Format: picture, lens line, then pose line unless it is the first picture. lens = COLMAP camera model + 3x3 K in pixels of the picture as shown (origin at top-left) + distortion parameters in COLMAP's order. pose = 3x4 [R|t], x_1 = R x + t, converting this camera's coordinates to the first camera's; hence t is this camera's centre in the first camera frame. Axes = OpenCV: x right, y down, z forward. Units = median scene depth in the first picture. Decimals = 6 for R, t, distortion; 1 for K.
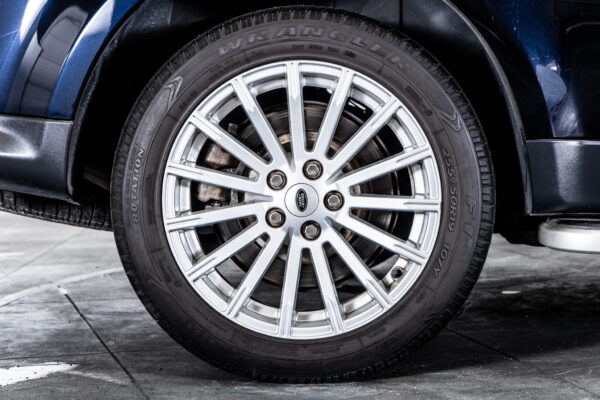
lens RADIAL K [[1466.8, 0, 300.0], [0, 1466.8, 200.0], [0, 0, 1]] dist [-0.007969, 0.416042]
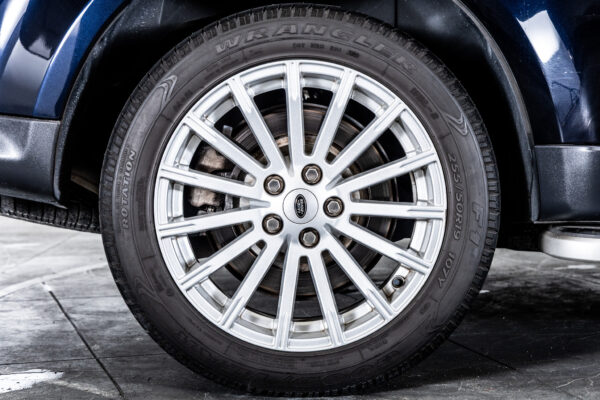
lens RADIAL K [[1179.6, 0, 300.0], [0, 1179.6, 200.0], [0, 0, 1]] dist [0.021202, -0.043030]
pose [[0.998673, 0.007045, 0.051017, -0.038399], [-0.007281, 0.999964, 0.004440, -0.007305], [-0.050984, -0.004805, 0.998688, 0.229986]]
